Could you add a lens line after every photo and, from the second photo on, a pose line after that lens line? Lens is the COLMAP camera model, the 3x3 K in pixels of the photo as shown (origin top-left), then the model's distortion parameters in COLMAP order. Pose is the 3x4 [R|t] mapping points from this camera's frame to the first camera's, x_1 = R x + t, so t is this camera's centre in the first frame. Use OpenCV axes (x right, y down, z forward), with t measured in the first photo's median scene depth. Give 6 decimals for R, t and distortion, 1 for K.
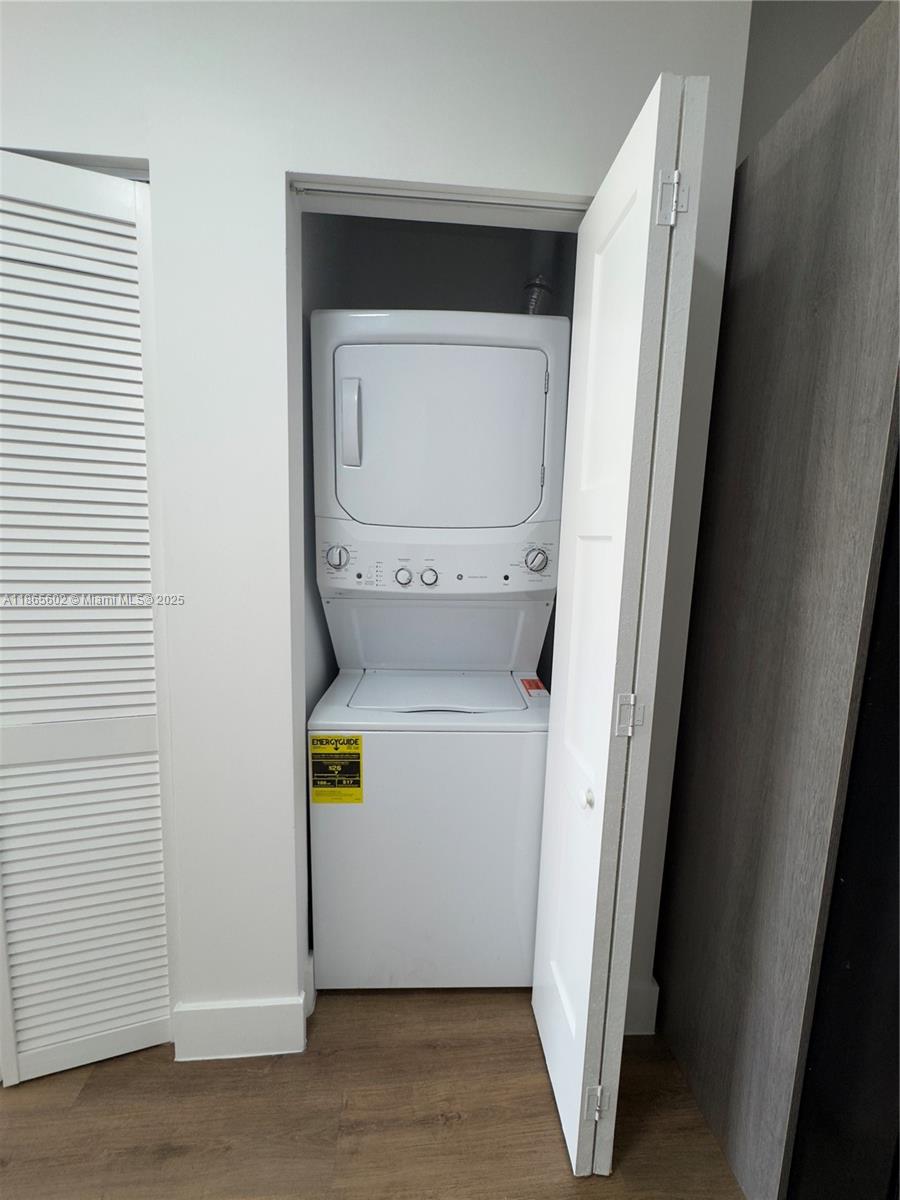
lens RADIAL K [[492.0, 0, 450.0], [0, 492.0, 600.0], [0, 0, 1]] dist [-0.000542, 0.000024]
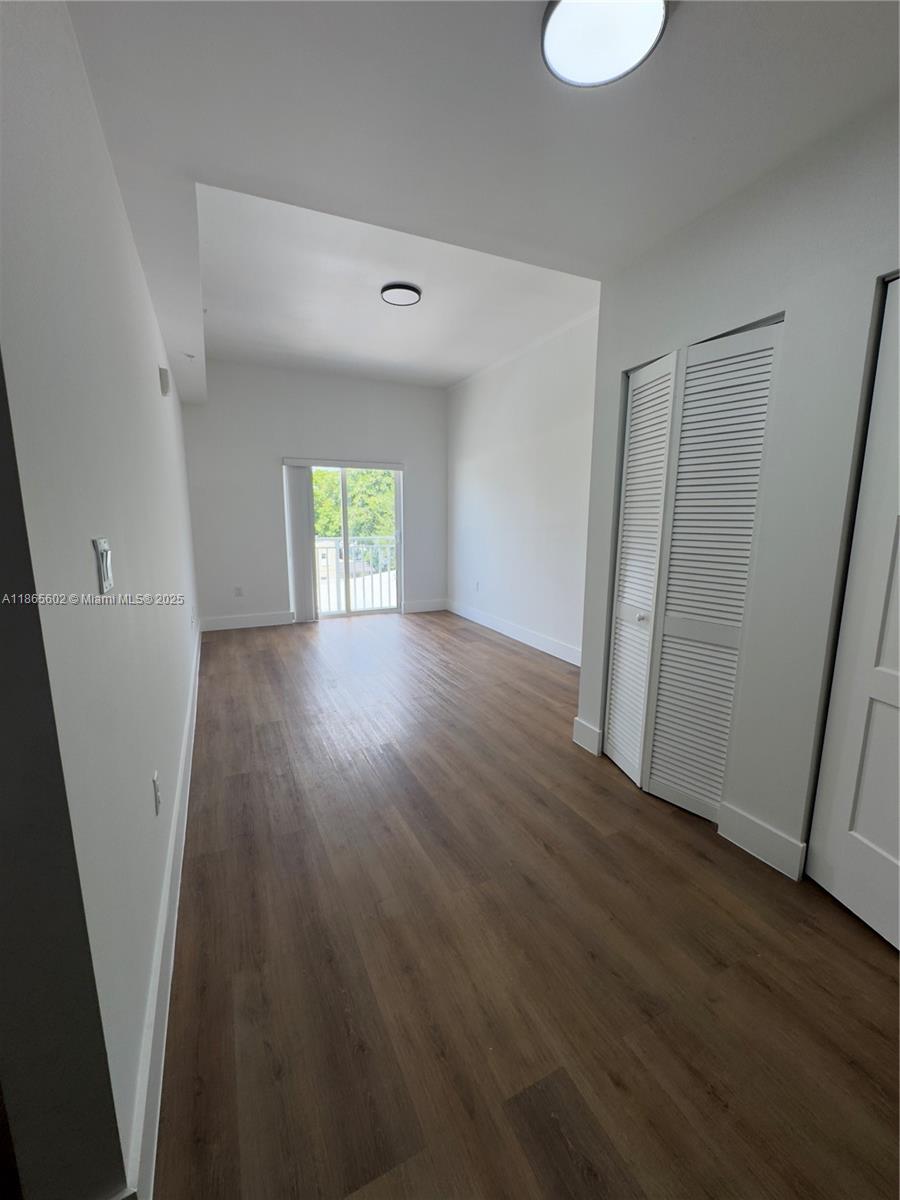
lens RADIAL K [[492.0, 0, 450.0], [0, 492.0, 600.0], [0, 0, 1]] dist [-0.000542, 0.000024]
pose [[0.376653, 0.129825, -0.917212, 0.588204], [-0.120127, 0.988616, 0.090601, 0.104675], [0.918533, 0.076056, 0.387961, -0.613748]]
